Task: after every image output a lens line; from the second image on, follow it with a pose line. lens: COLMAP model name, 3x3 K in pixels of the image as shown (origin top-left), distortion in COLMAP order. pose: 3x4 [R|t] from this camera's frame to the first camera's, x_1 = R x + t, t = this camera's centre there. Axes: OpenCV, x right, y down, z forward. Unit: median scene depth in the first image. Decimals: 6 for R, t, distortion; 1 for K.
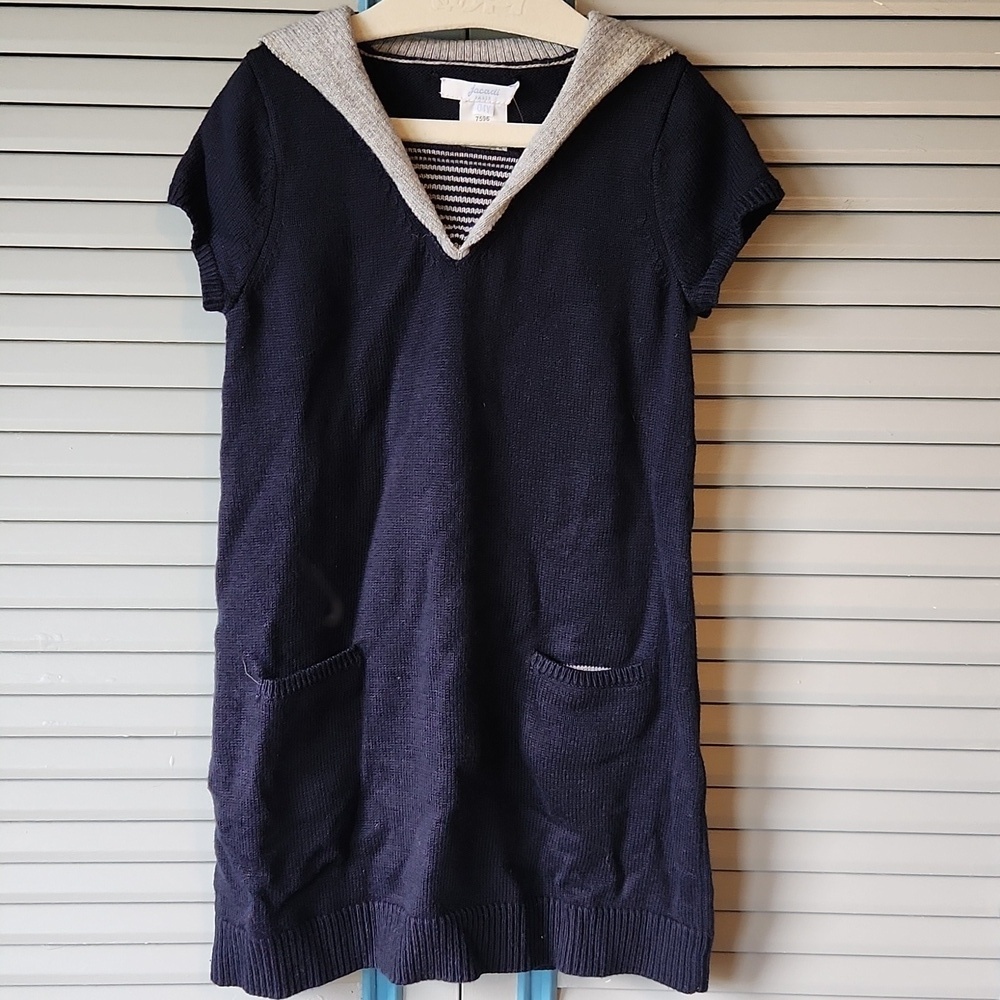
lens RADIAL K [[1338.9, 0, 503.9], [0, 1338.9, 538.0], [0, 0, 1]] dist [0.010072, -0.014076]
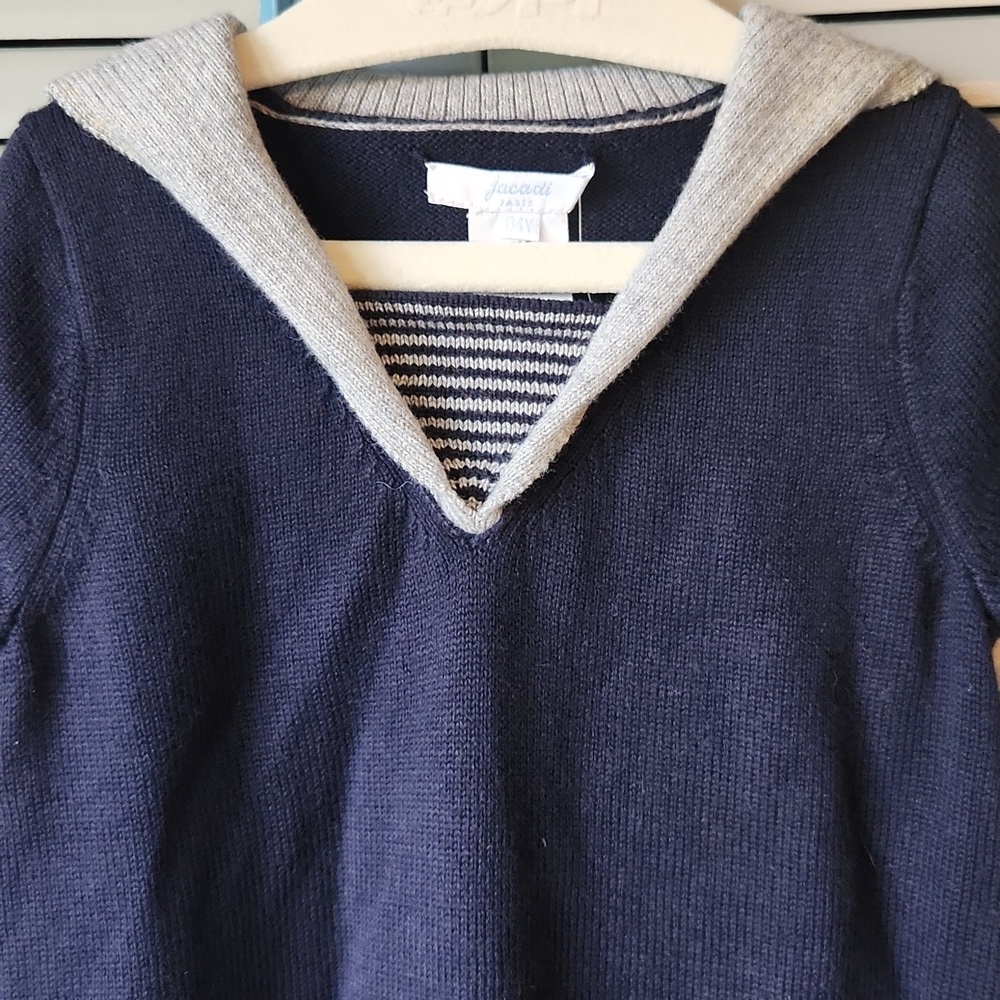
lens RADIAL K [[1418.7, 0, 500.0], [0, 1418.7, 500.0], [0, 0, 1]] dist [0.001787, -0.037596]
pose [[0.998953, -0.031312, -0.033351, -0.009697], [0.026724, 0.991144, -0.130073, -0.152451], [0.037128, 0.129046, 0.990943, 0.504889]]
